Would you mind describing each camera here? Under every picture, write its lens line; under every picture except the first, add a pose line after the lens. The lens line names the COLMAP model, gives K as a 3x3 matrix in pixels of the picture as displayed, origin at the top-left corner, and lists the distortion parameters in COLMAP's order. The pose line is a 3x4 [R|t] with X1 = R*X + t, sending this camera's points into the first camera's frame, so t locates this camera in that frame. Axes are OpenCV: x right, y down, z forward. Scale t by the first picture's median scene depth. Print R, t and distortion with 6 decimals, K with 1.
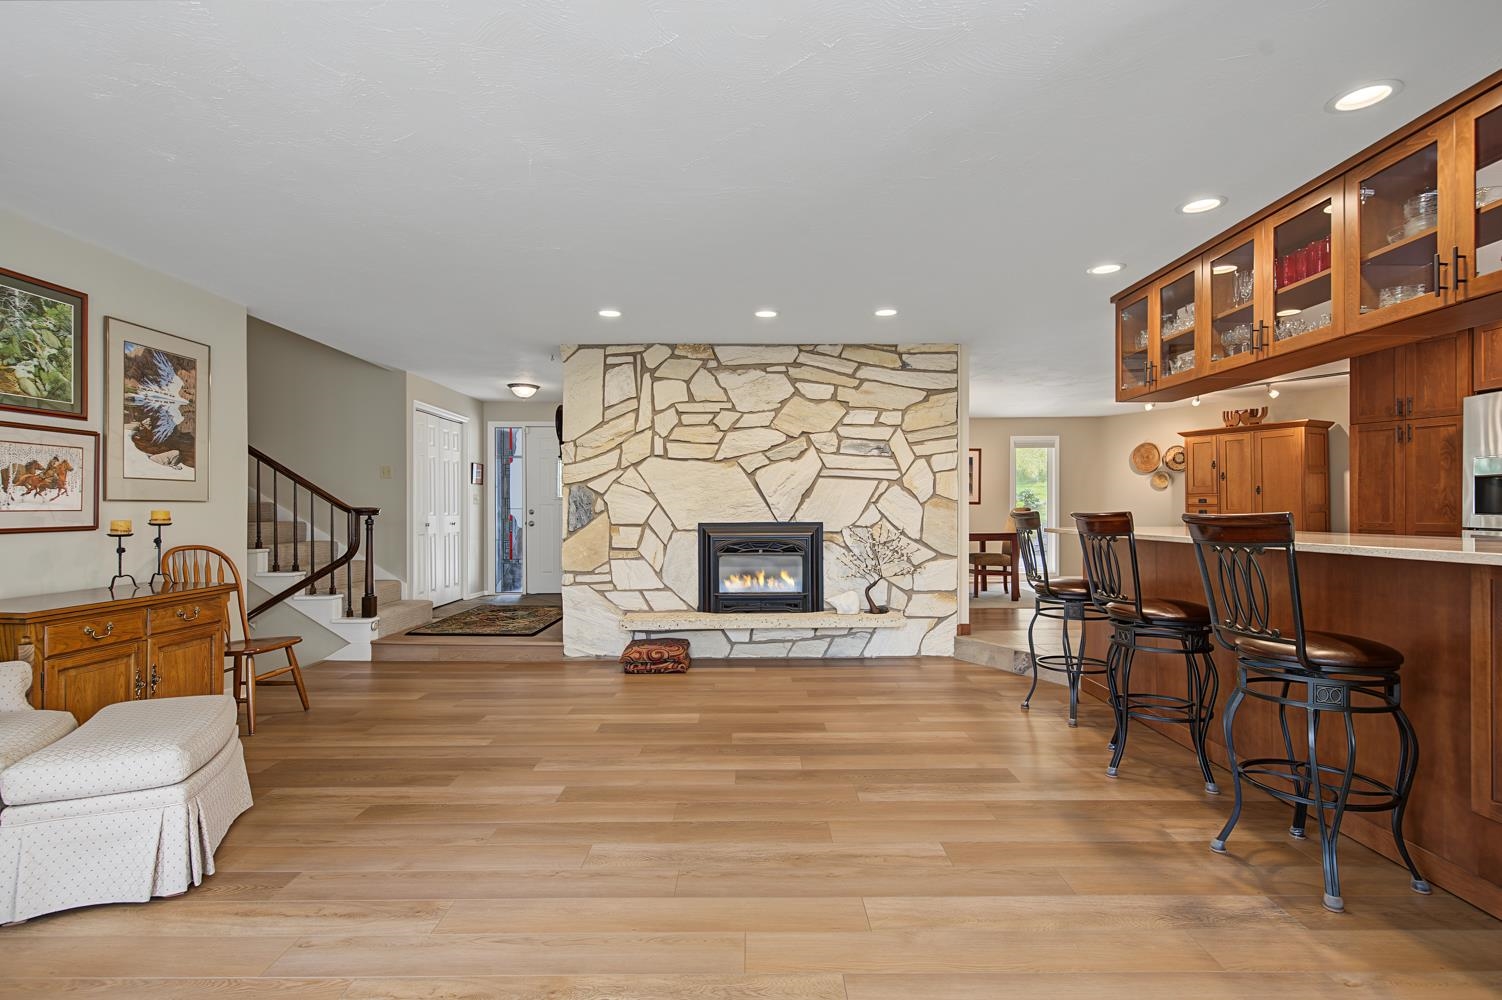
lens RADIAL K [[708.5, 0, 757.9], [0, 708.5, 508.0], [0, 0, 1]] dist [0.003316, 0.000701]
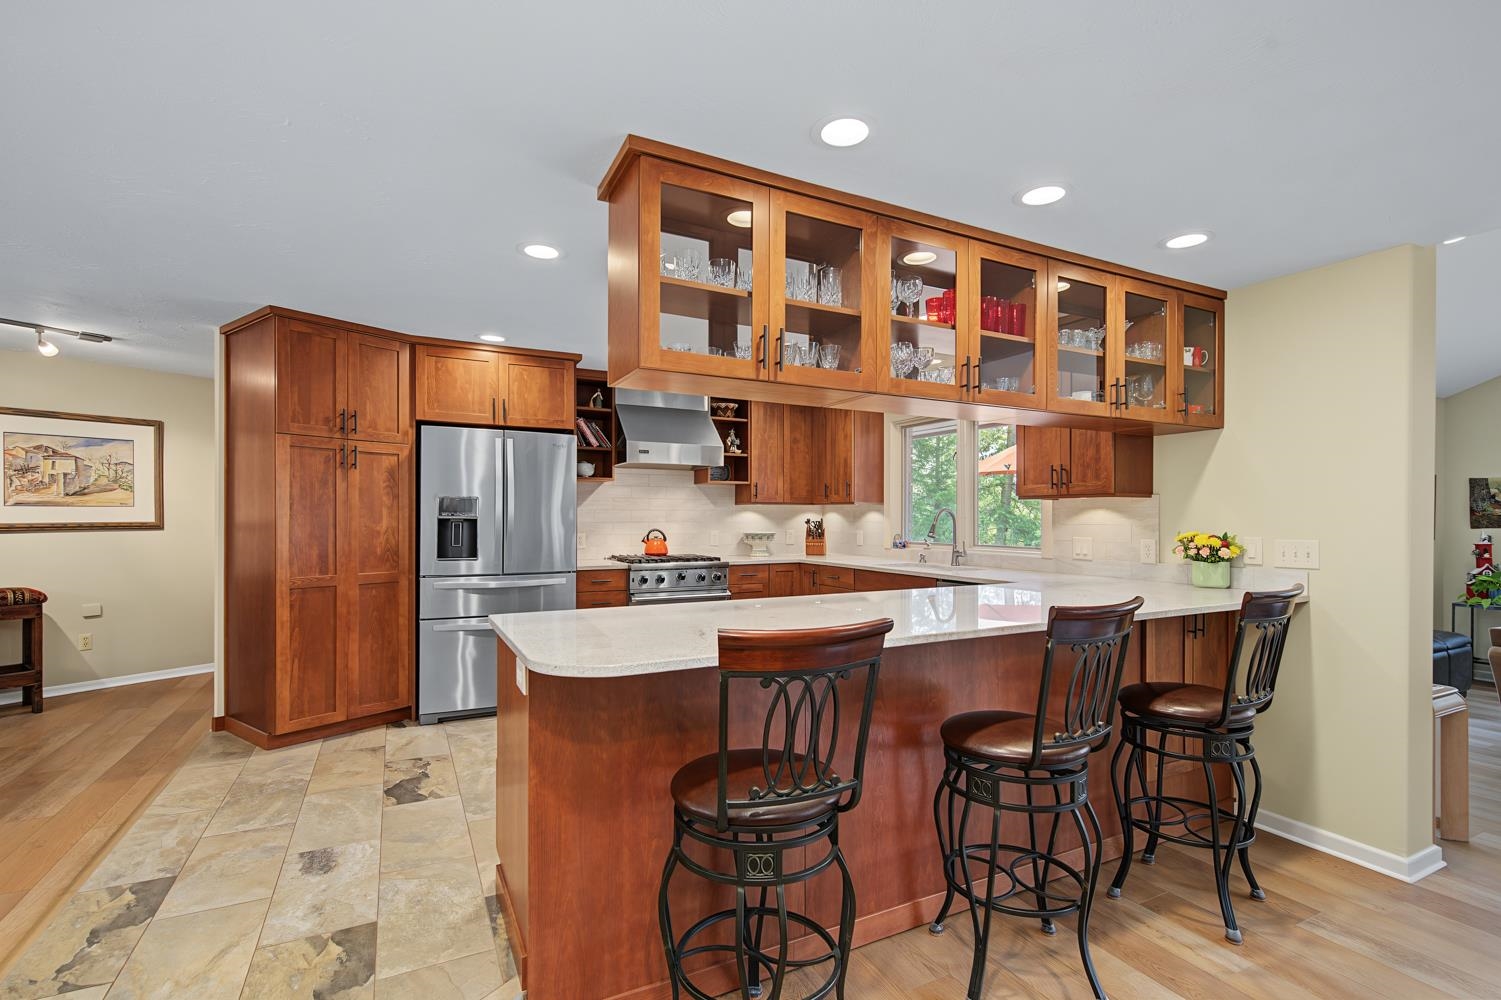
lens RADIAL K [[690.7, 0, 752.8], [0, 690.7, 519.2], [0, 0, 1]] dist [0.004384, 0.000531]
pose [[-0.454631, -0.002265, 0.890677, 0.048829], [-0.002741, 0.999996, 0.001144, -0.037377], [-0.890676, -0.001922, -0.454635, 0.879729]]
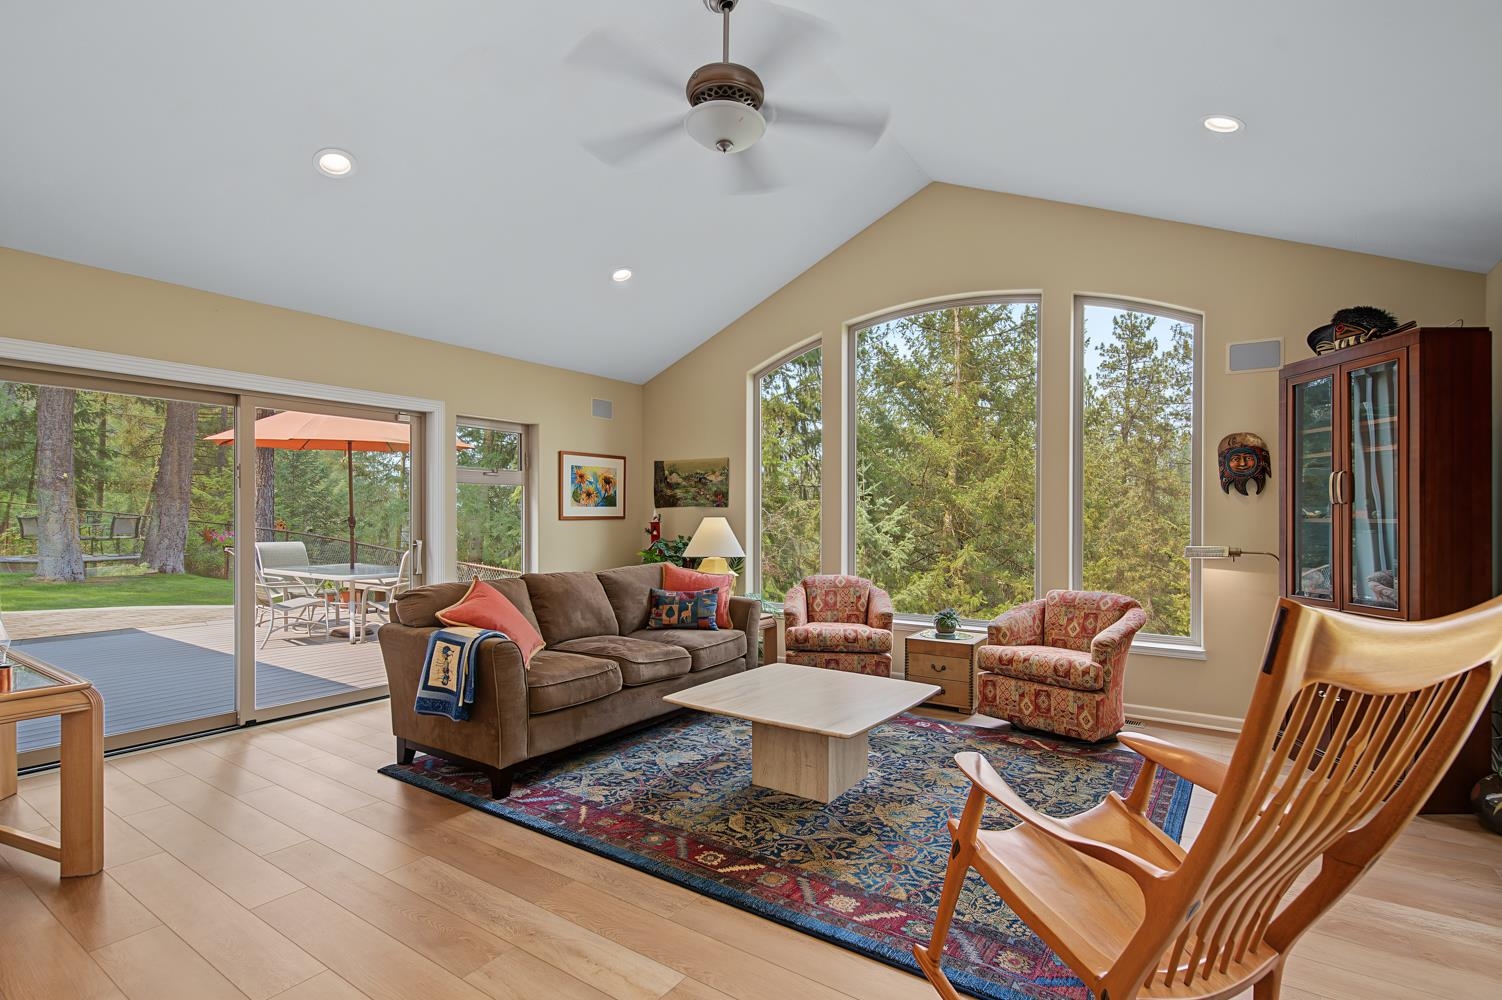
lens RADIAL K [[717.6, 0, 756.4], [0, 717.6, 515.8], [0, 0, 1]] dist [-0.000334, 0.000005]
pose [[-0.825565, -0.003261, 0.564298, -0.313276], [-0.004589, 0.999989, -0.000935, -0.011227], [-0.564289, -0.003362, -0.825571, 0.277970]]
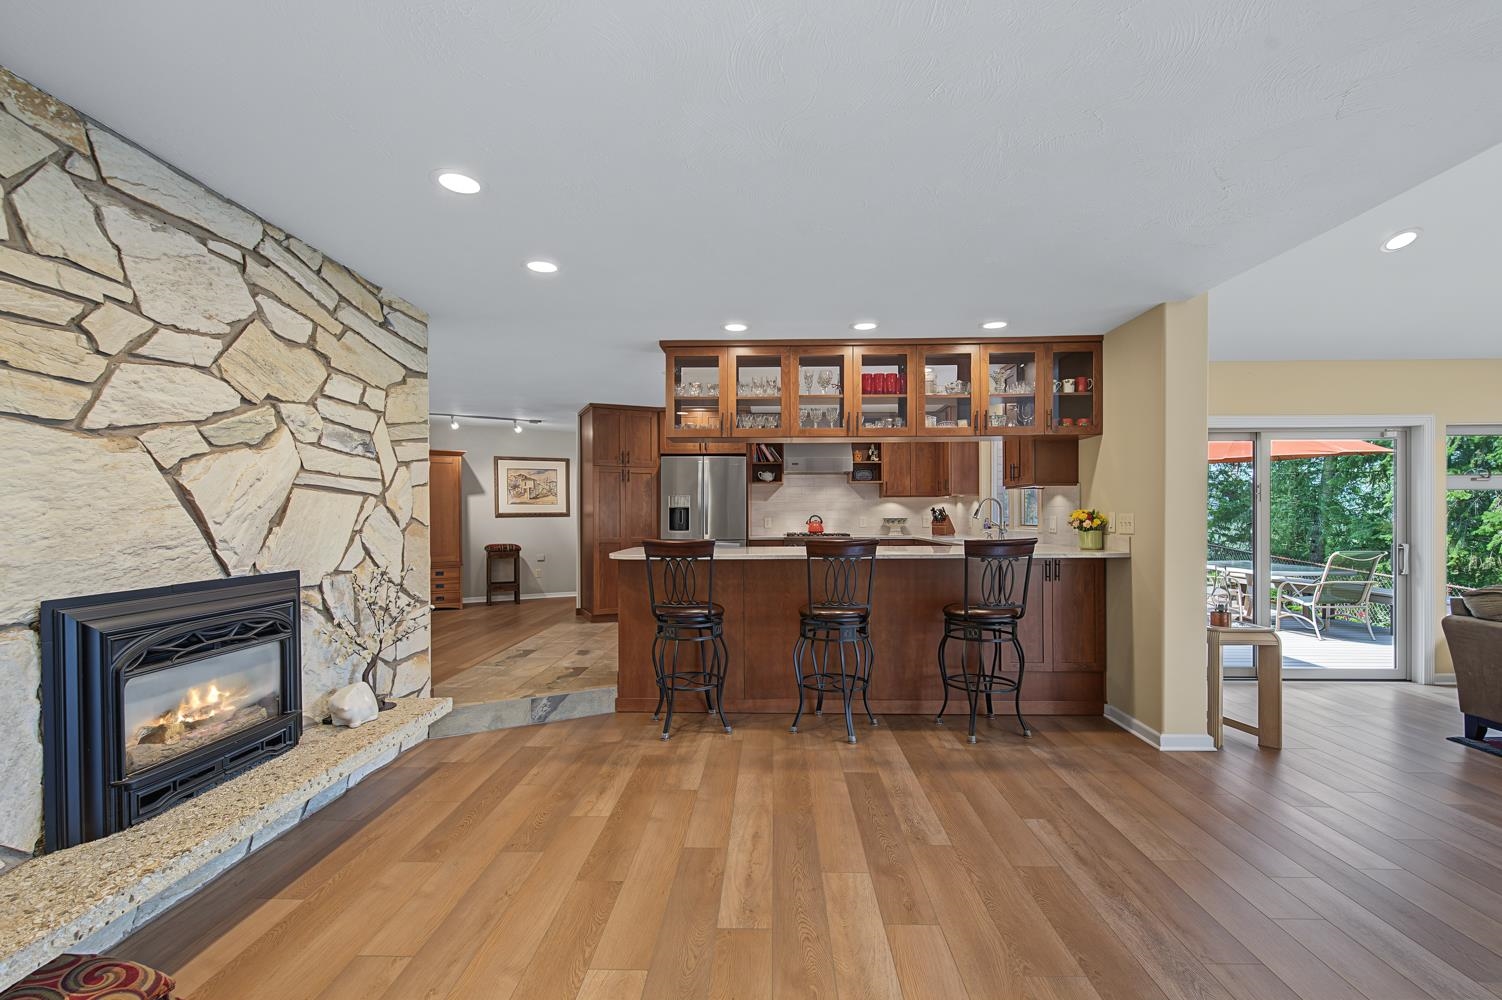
lens RADIAL K [[659.8, 0, 755.6], [0, 659.8, 516.2], [0, 0, 1]] dist [0.001961, 0.000150]
pose [[0.035745, -0.000390, 0.999361, -0.397054], [0.002686, 0.999996, 0.000294, -0.020193], [-0.999357, 0.002674, 0.035746, 0.635998]]
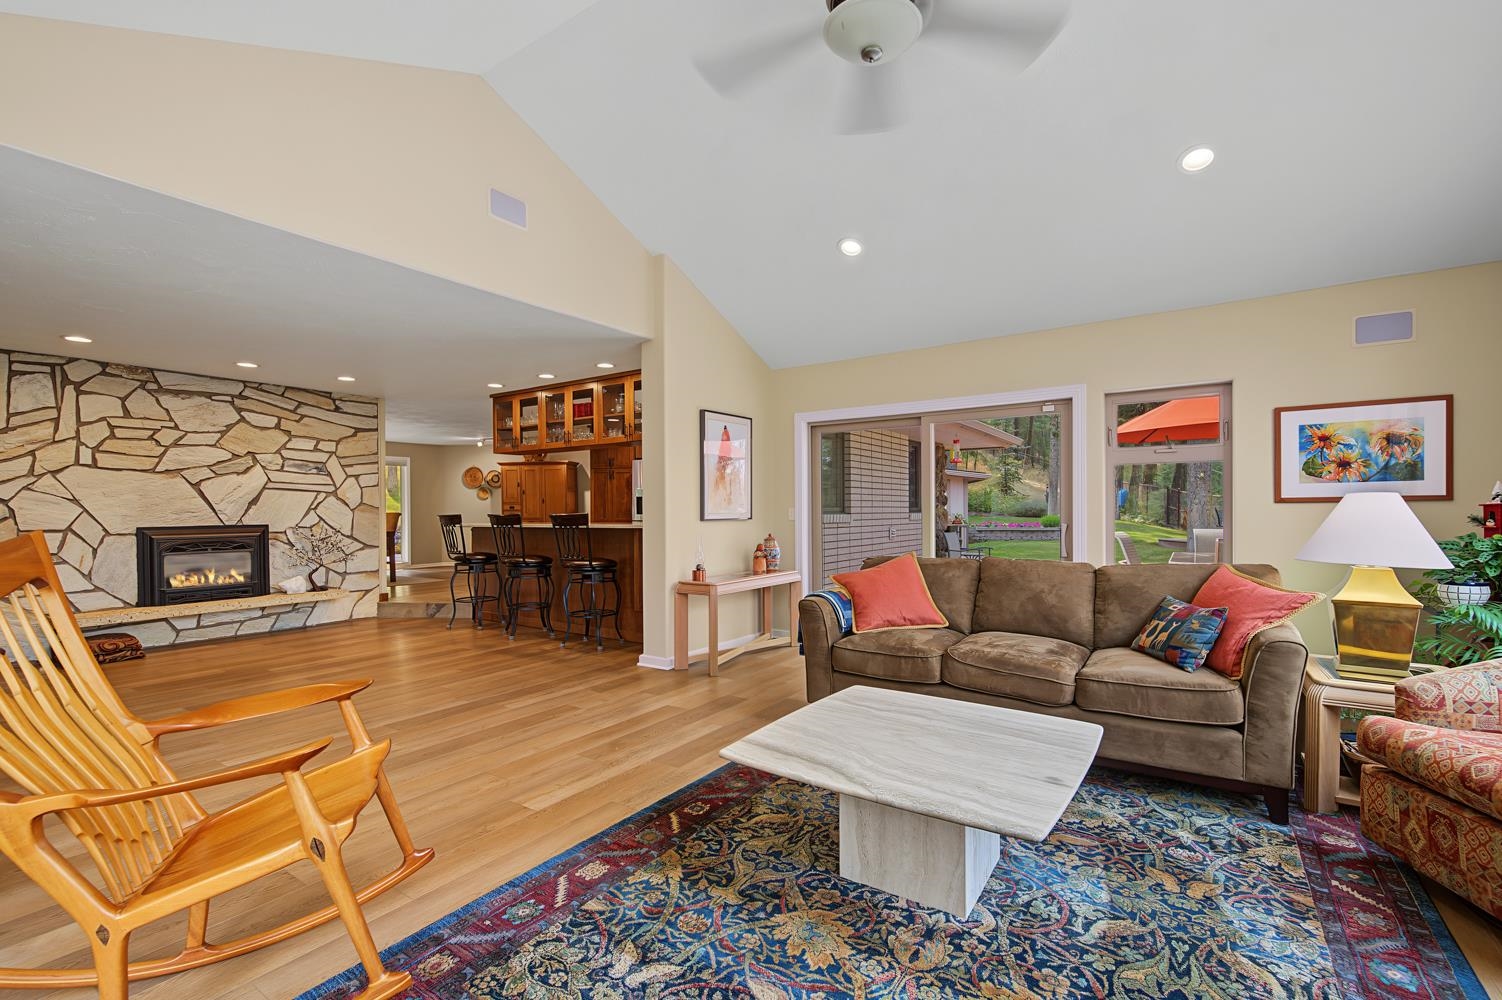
lens RADIAL K [[659.8, 0, 755.6], [0, 659.8, 516.2], [0, 0, 1]] dist [0.001961, 0.000150]
pose [[0.569594, -0.009760, 0.821868, -0.383360], [0.005717, 0.999952, 0.007913, 0.001104], [-0.821906, 0.000191, 0.569623, -0.389120]]
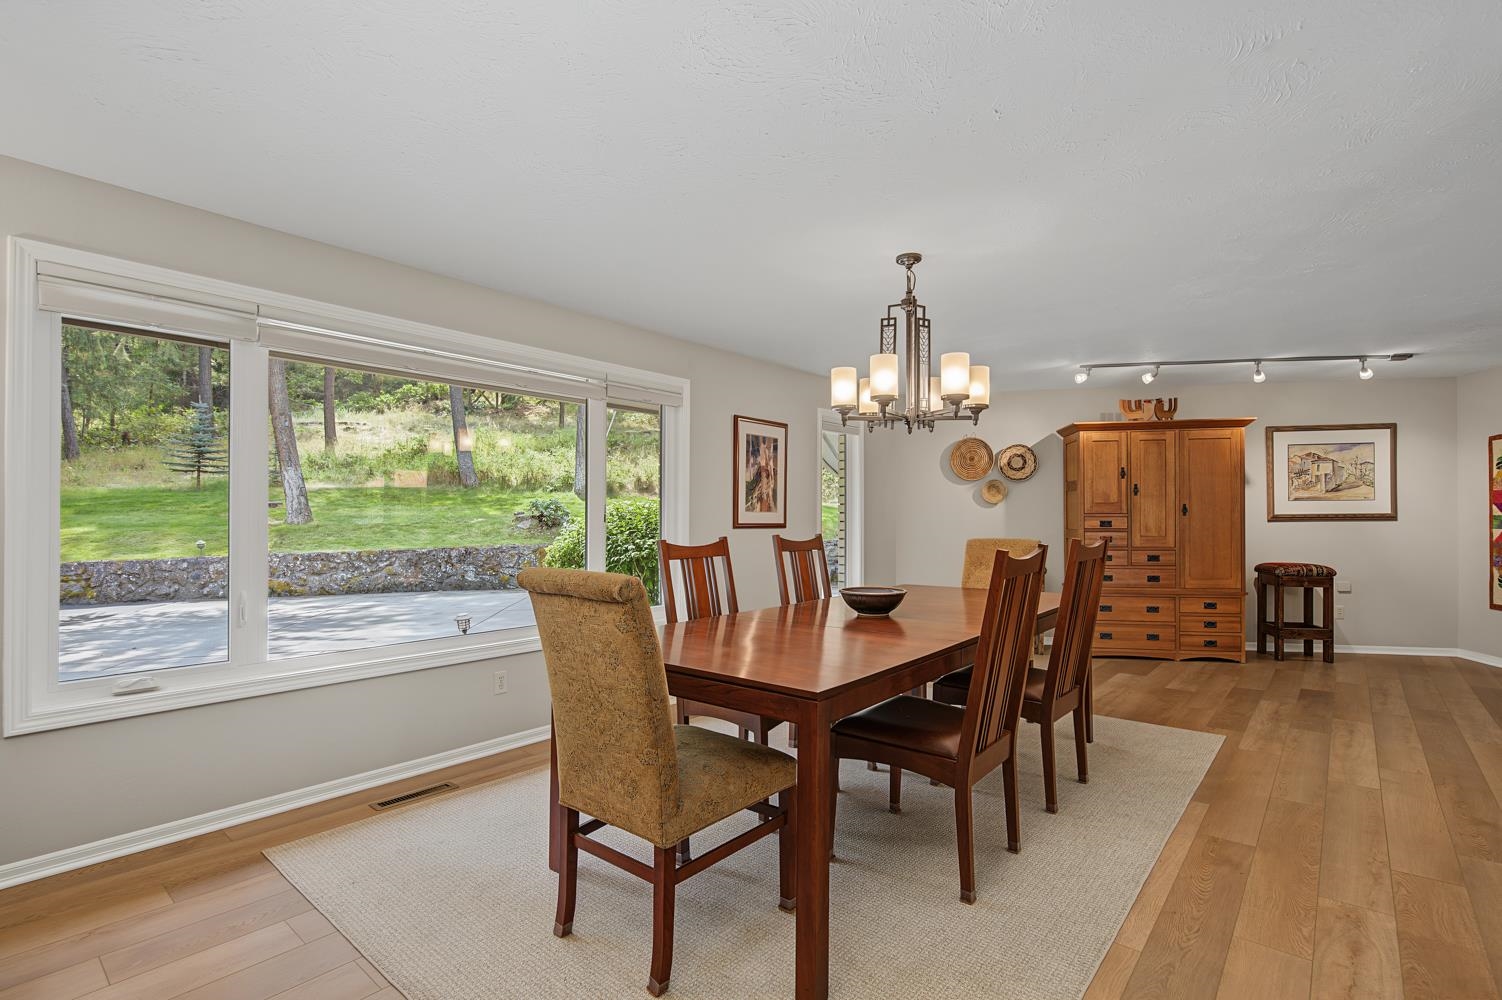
lens RADIAL K [[708.5, 0, 757.9], [0, 708.5, 508.0], [0, 0, 1]] dist [0.003316, 0.000701]
pose [[0.646126, 0.010143, 0.763163, -0.189989], [-0.000149, 0.999913, -0.013164, -0.024298], [-0.763230, 0.008392, 0.646072, 1.210065]]
